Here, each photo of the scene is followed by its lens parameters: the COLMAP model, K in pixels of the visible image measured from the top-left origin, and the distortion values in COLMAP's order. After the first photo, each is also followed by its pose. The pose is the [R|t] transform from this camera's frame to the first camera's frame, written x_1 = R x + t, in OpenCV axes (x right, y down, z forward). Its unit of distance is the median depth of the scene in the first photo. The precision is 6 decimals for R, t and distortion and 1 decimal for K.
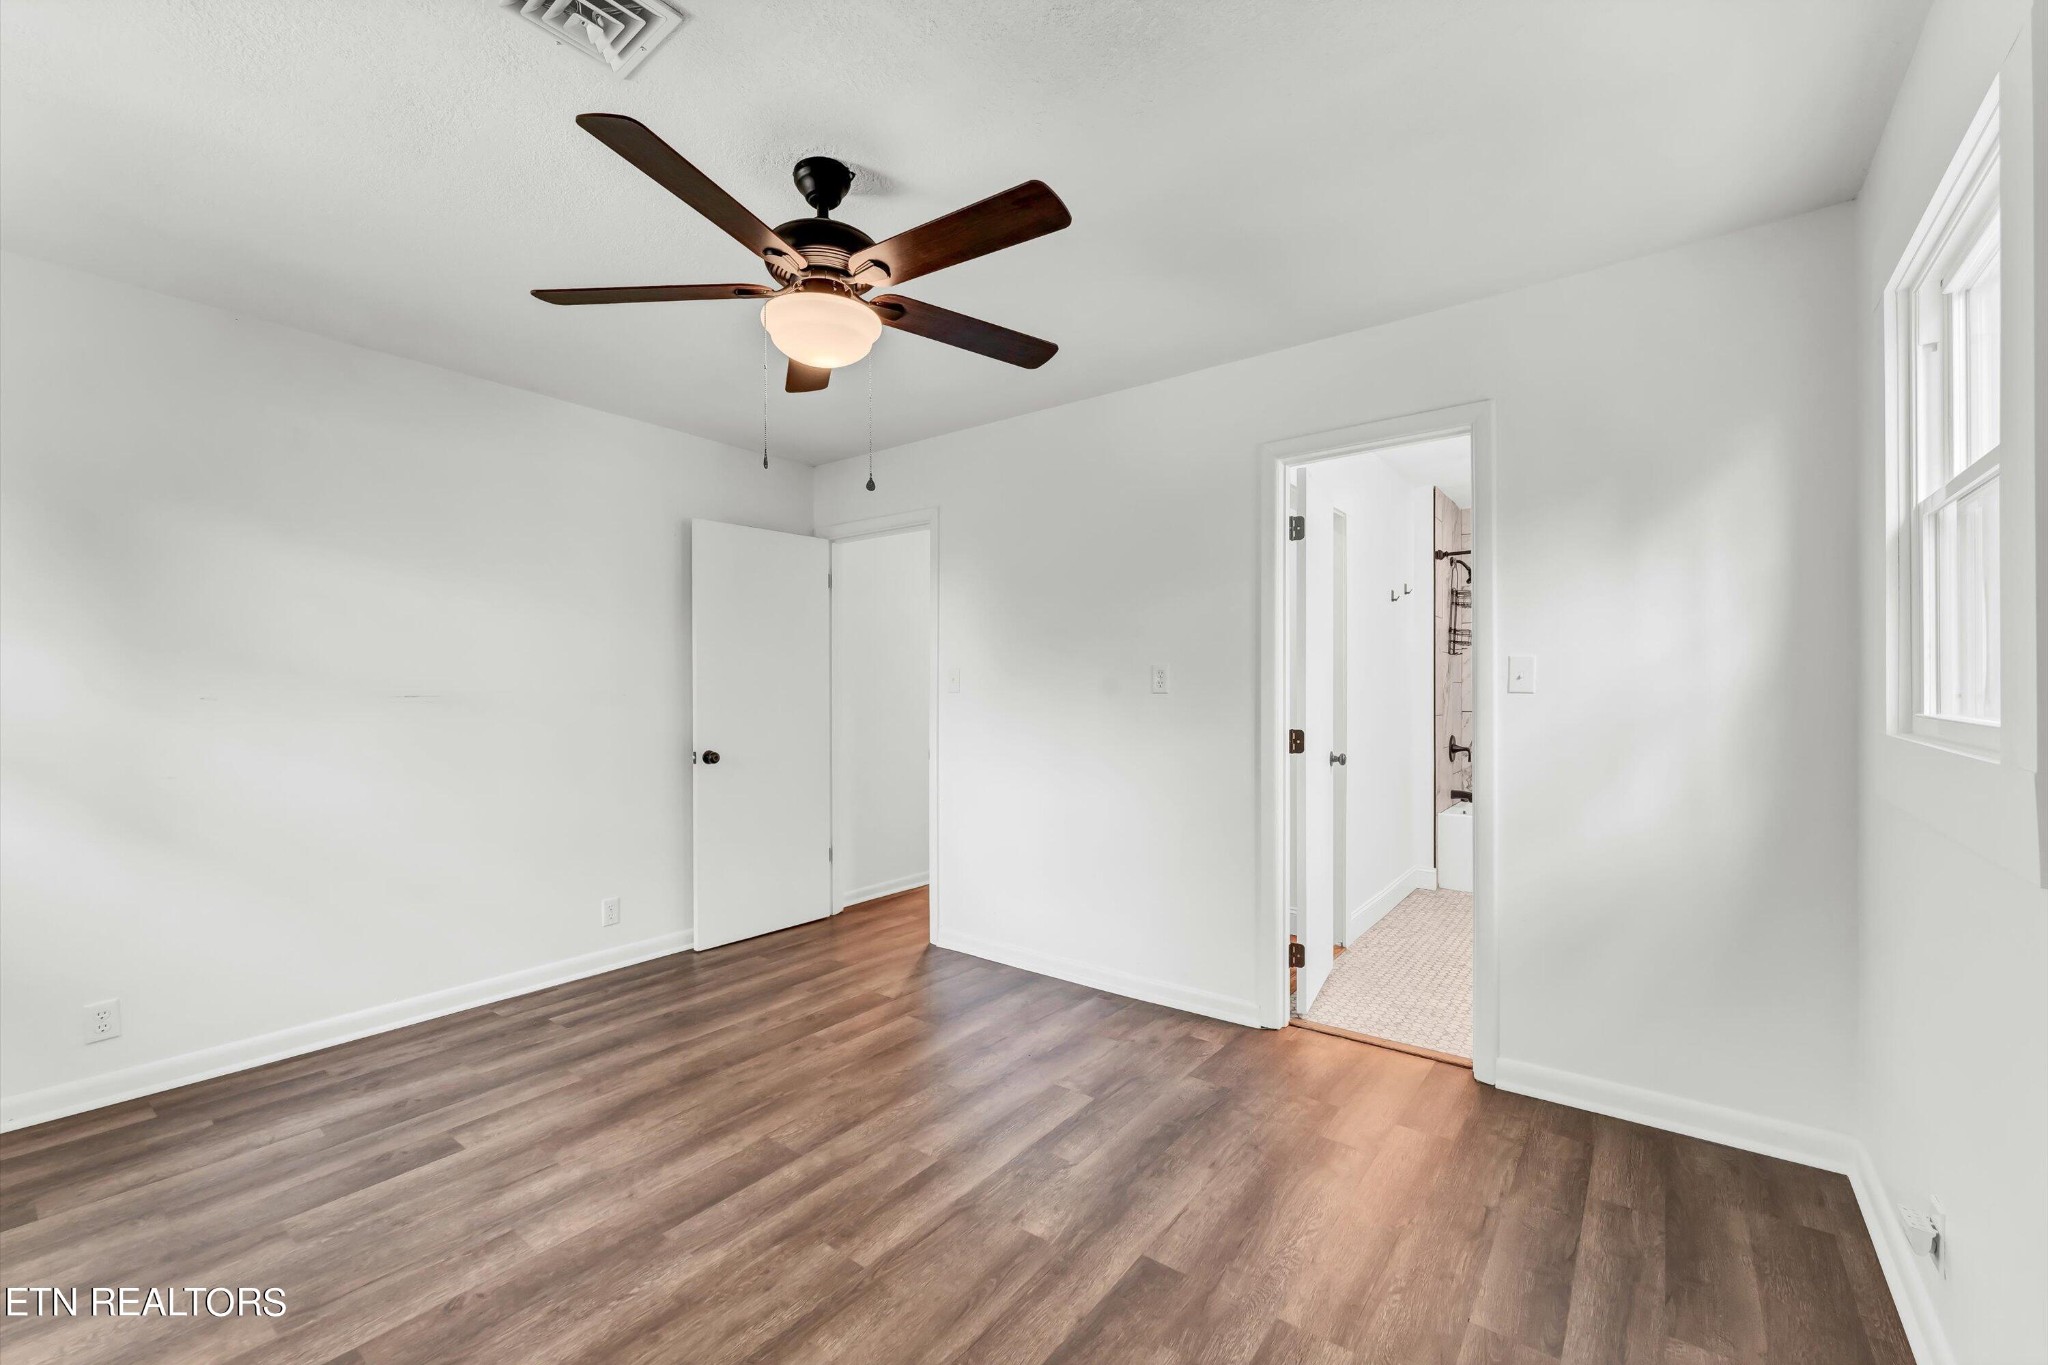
lens RADIAL K [[849.0, 0, 1023.7], [0, 849.0, 679.6], [0, 0, 1]] dist [-0.002325, 0.000541]
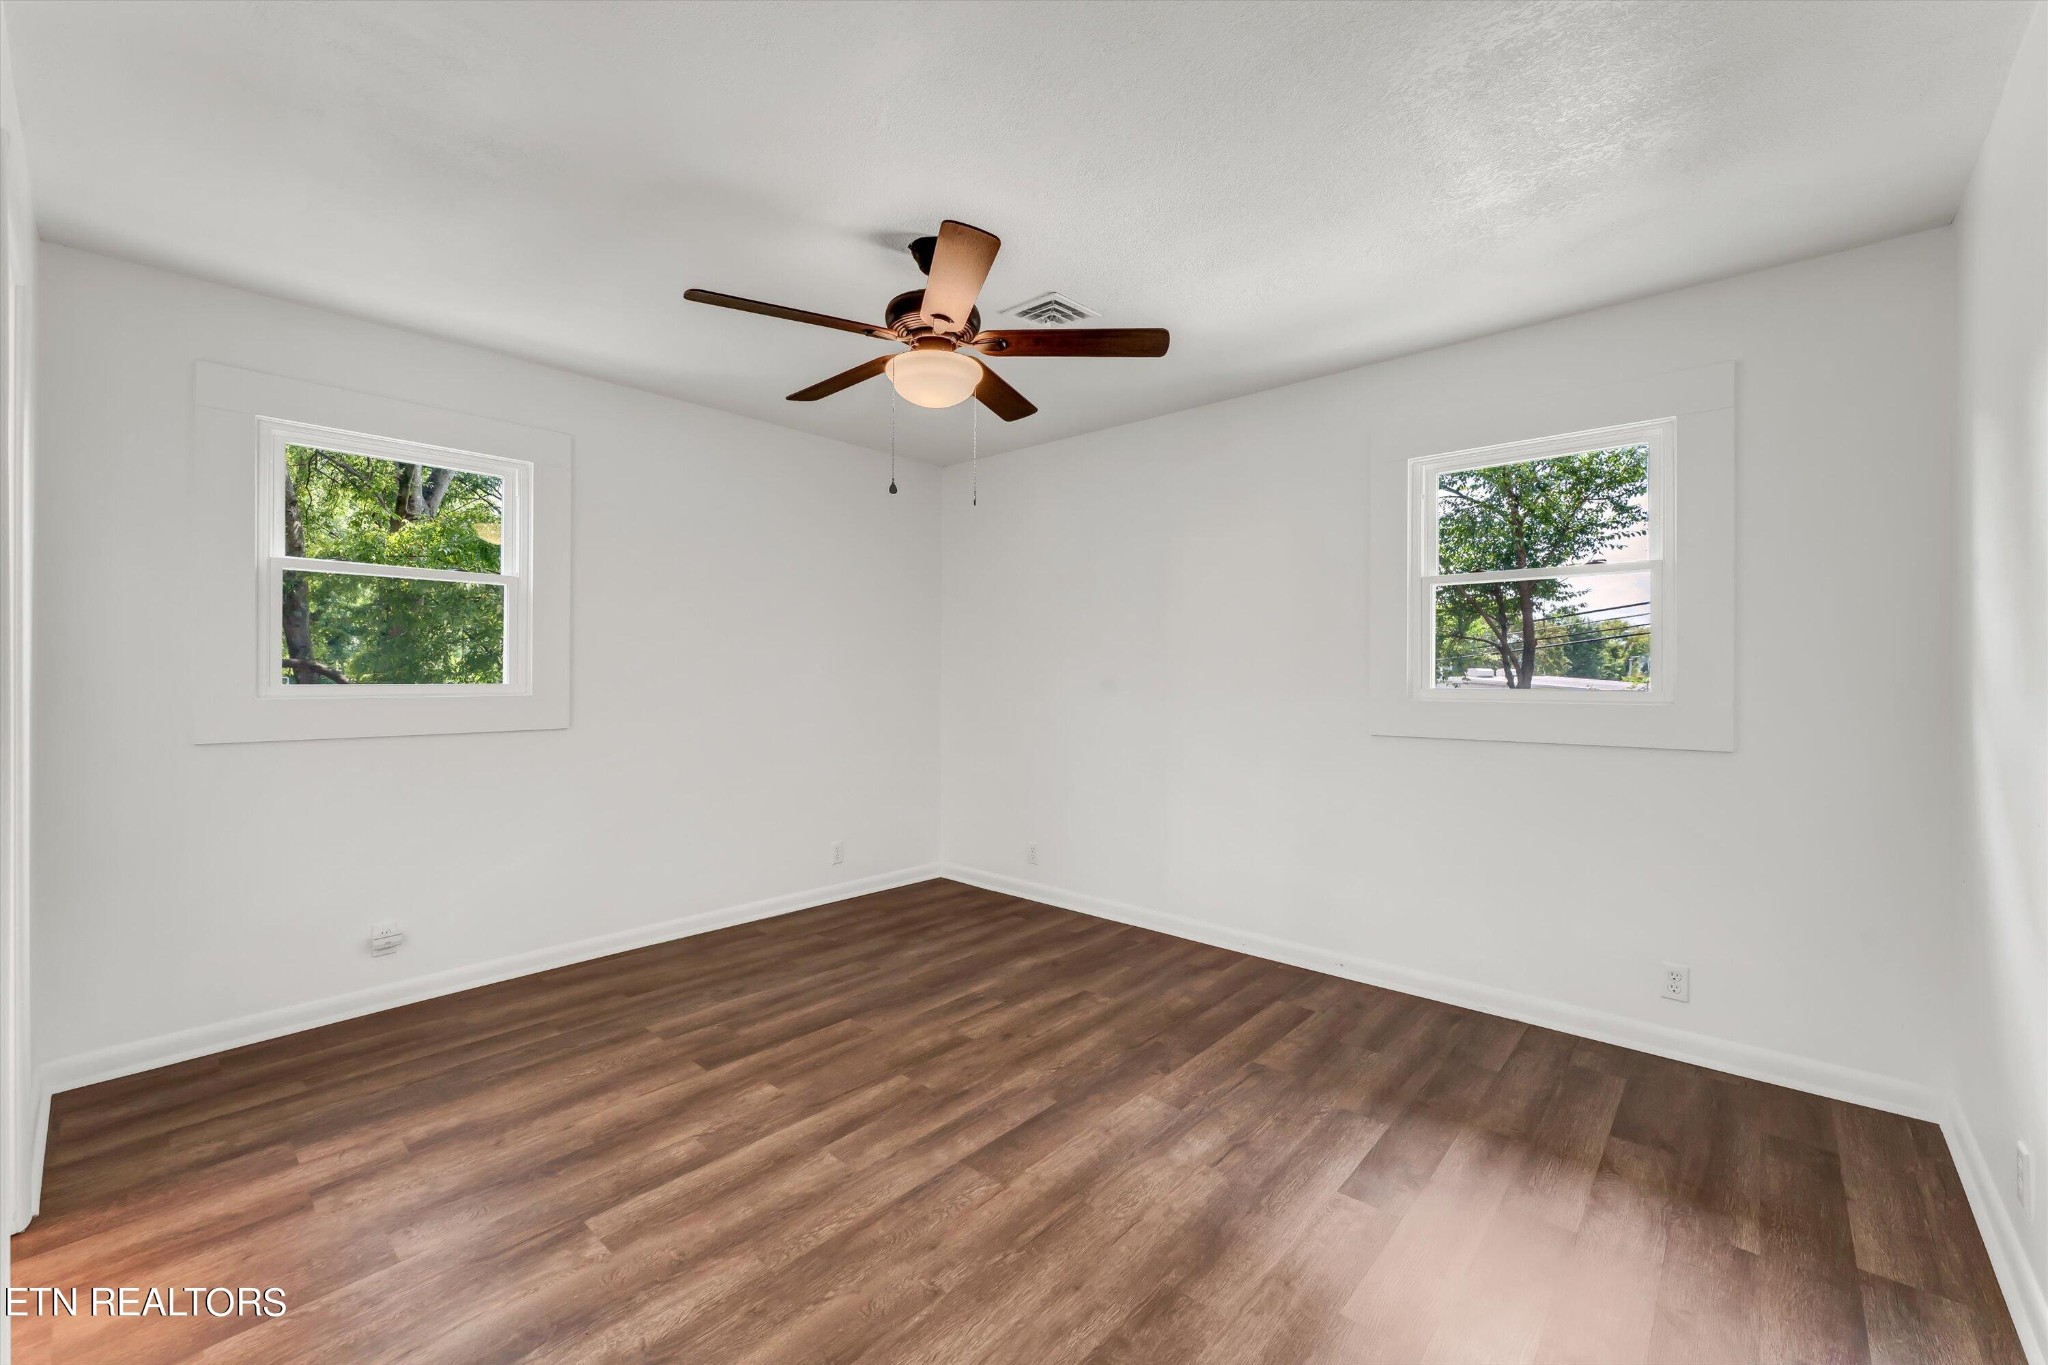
lens RADIAL K [[849.0, 0, 1023.3], [0, 849.0, 682.0], [0, 0, 1]] dist [-0.002325, 0.000541]
pose [[-0.996819, -0.002862, 0.079643, -0.425512], [-0.002230, 0.999965, 0.008022, 0.015030], [-0.079663, 0.007819, -0.996791, 2.028796]]
